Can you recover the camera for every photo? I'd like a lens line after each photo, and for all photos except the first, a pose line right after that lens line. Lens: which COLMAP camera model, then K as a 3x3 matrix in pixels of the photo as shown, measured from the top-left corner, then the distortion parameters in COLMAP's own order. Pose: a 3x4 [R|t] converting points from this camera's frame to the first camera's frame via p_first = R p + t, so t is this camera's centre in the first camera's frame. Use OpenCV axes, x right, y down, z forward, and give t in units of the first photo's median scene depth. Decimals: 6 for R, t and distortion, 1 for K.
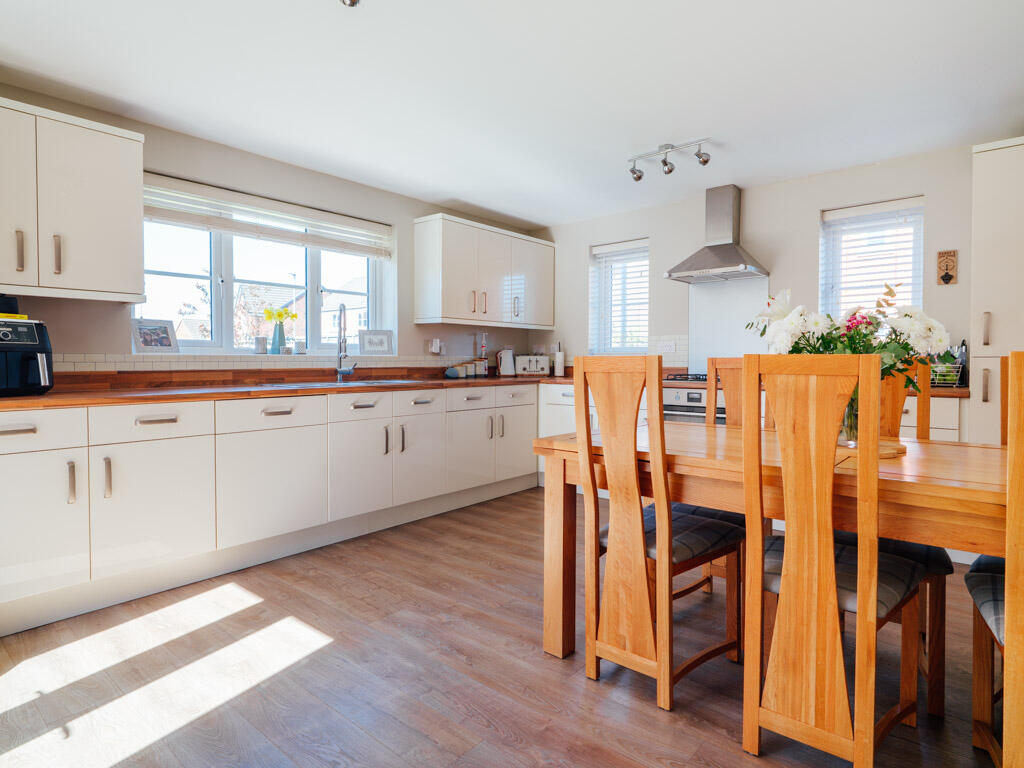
lens RADIAL K [[563.7, 0, 517.2], [0, 563.7, 374.1], [0, 0, 1]] dist [0.001704, -0.000497]
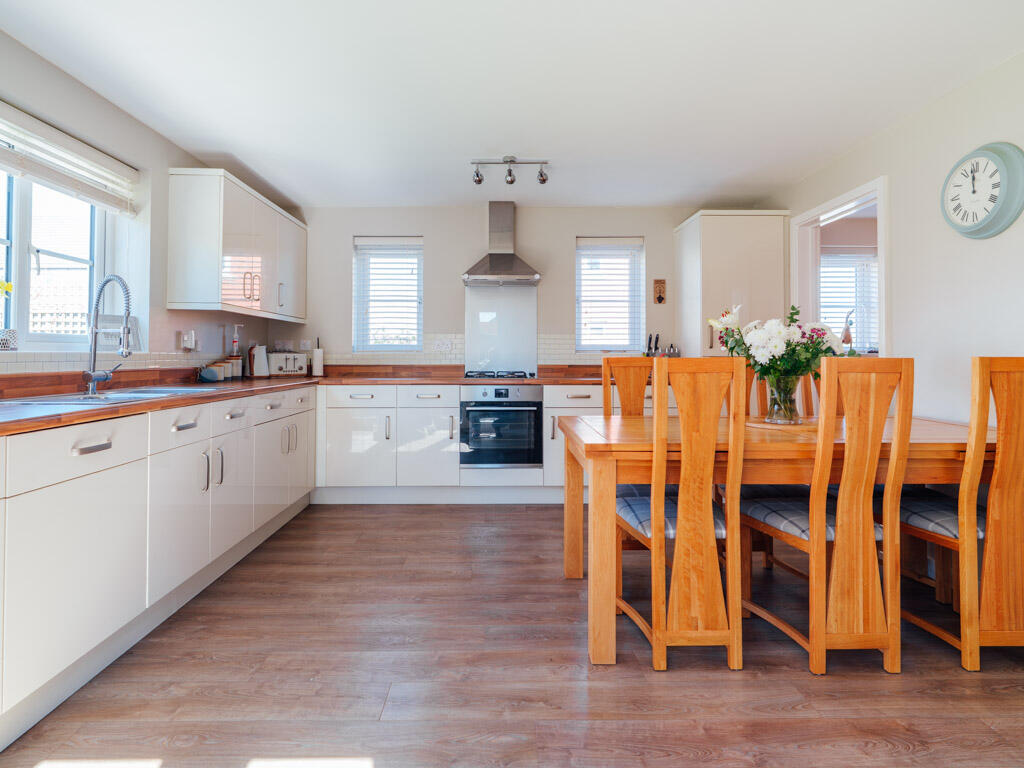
lens RADIAL K [[556.0, 0, 495.4], [0, 556.0, 350.9], [0, 0, 1]] dist [0.002504, -0.001197]
pose [[0.760151, 0.007084, 0.649707, -0.434510], [0.014858, 0.999490, -0.028281, -0.010873], [-0.649576, 0.031151, 0.759658, 0.231866]]
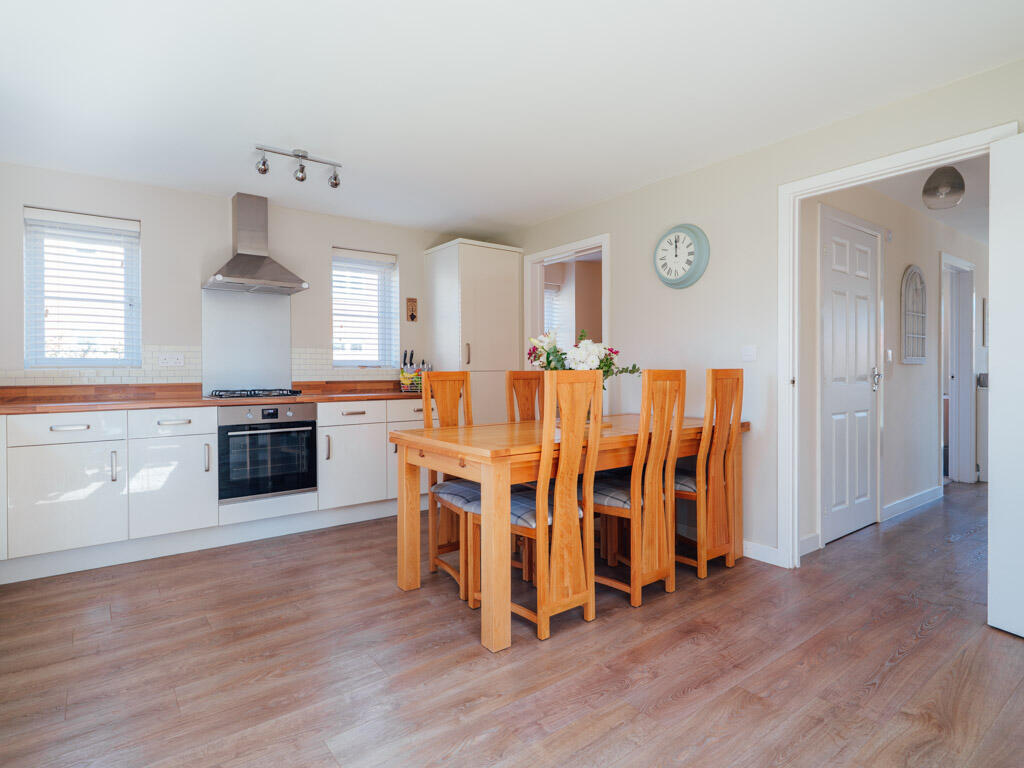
lens RADIAL K [[558.5, 0, 506.8], [0, 558.5, 378.7], [0, 0, 1]] dist [0.004398, -0.001476]
pose [[0.216789, -0.012327, 0.976141, -0.592633], [0.030310, 0.999523, 0.005891, -0.013031], [-0.975748, 0.028309, 0.217059, 0.460273]]
